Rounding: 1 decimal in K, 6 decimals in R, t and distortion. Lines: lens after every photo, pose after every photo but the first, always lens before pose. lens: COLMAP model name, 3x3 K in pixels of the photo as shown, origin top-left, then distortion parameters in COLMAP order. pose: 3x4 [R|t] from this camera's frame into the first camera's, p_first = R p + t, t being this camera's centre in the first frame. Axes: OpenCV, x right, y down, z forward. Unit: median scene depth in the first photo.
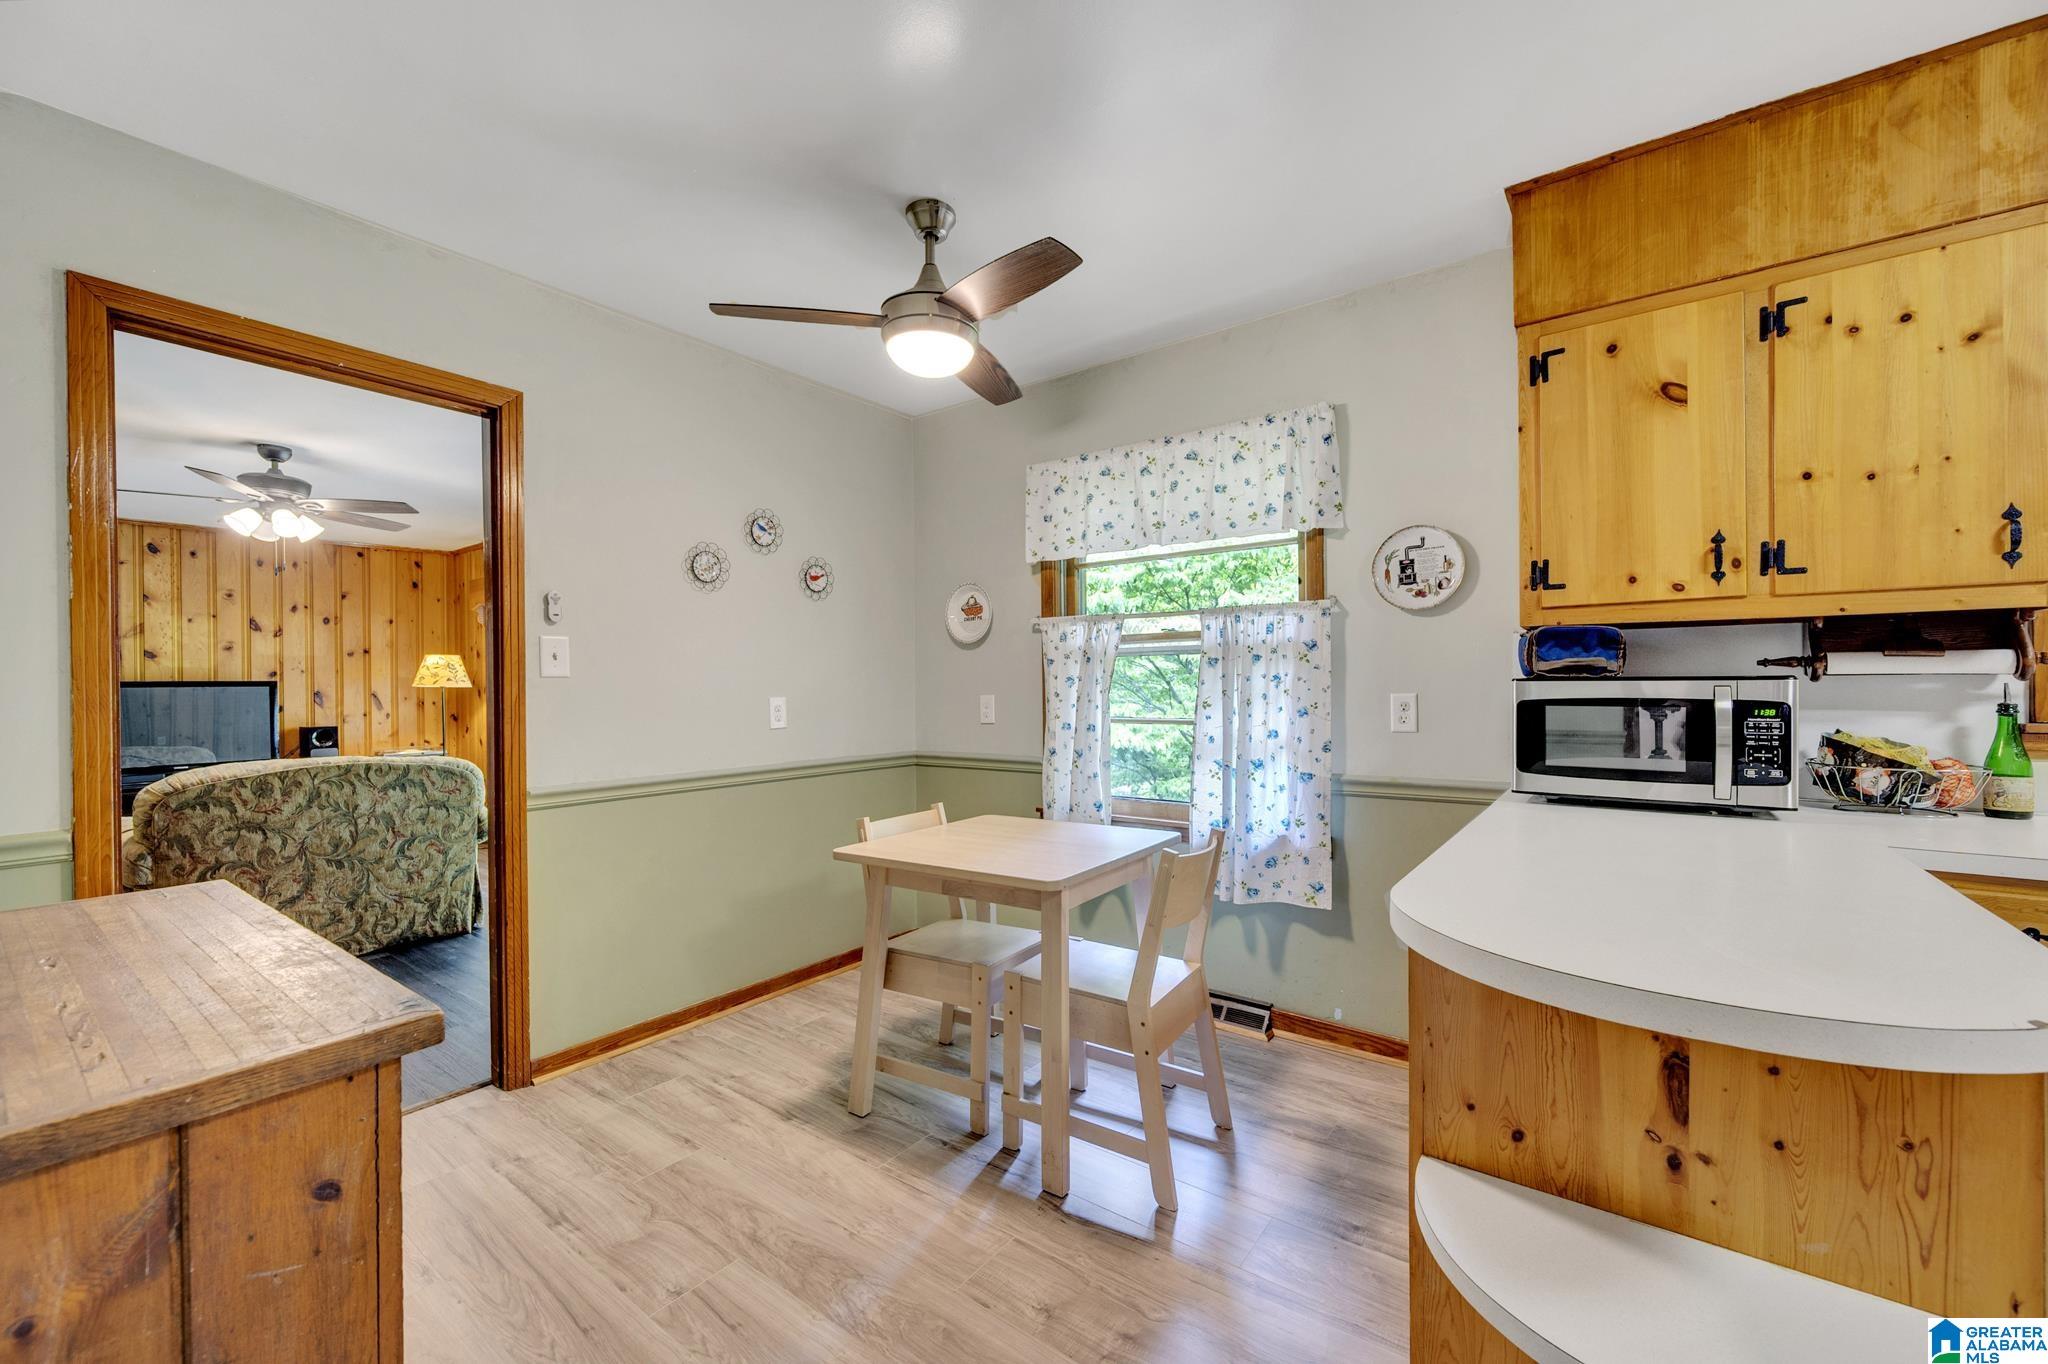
lens RADIAL K [[807.2, 0, 1026.4], [0, 807.2, 690.1], [0, 0, 1]] dist [-0.001417, 0.000473]
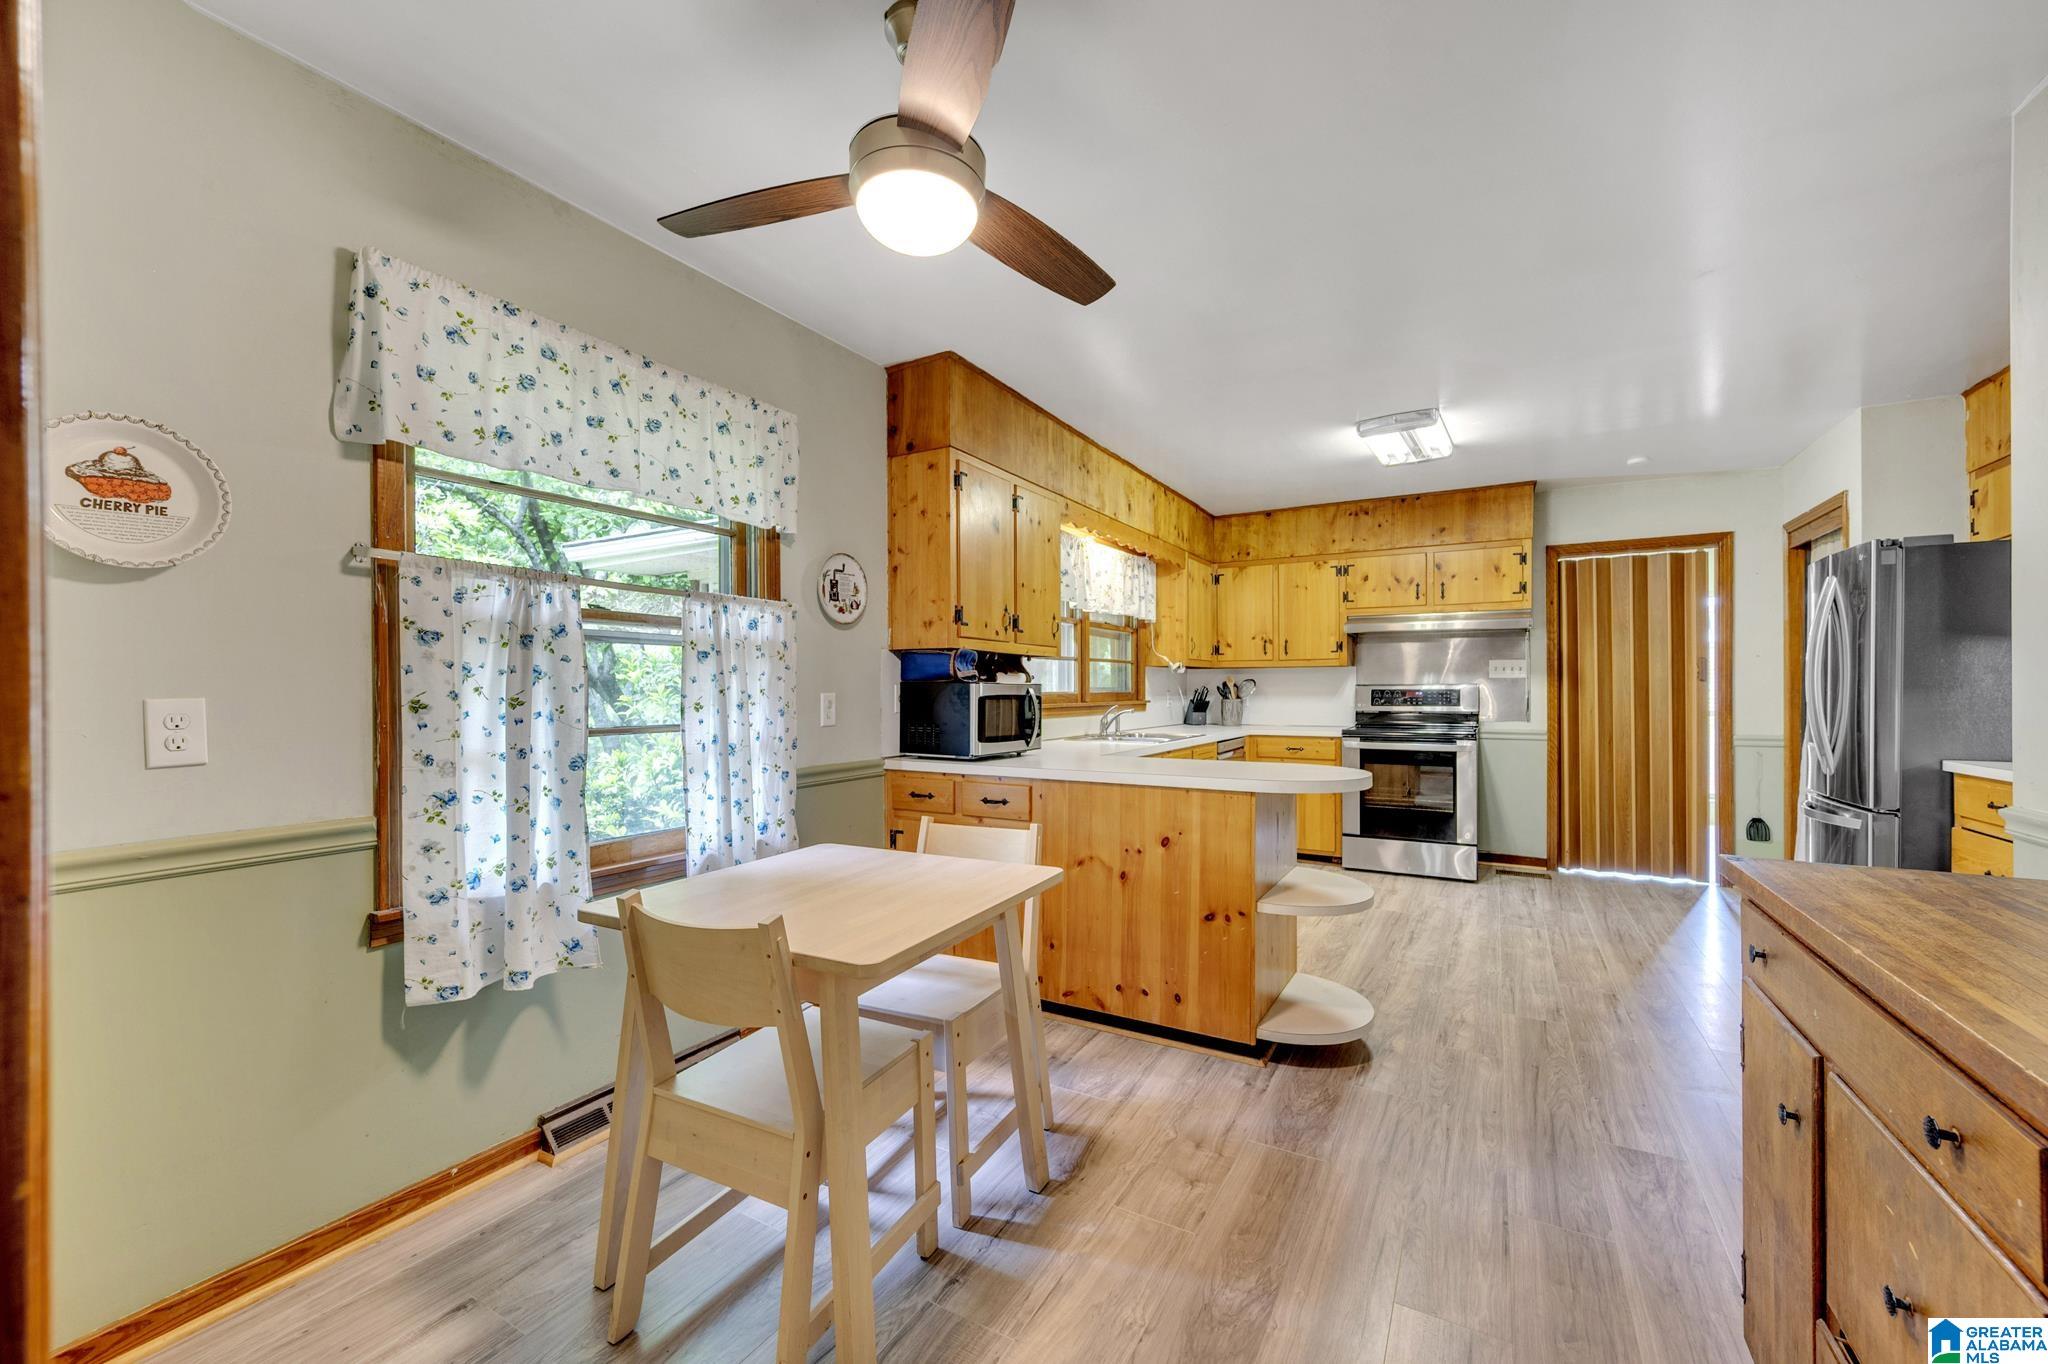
lens RADIAL K [[807.2, 0, 1026.3], [0, 807.2, 691.0], [0, 0, 1]] dist [-0.001417, 0.000473]
pose [[-0.122553, 0.008793, 0.992423, -0.725983], [0.006920, 0.999944, -0.008005, 0.012343], [-0.992438, 0.005887, -0.122607, 0.857812]]
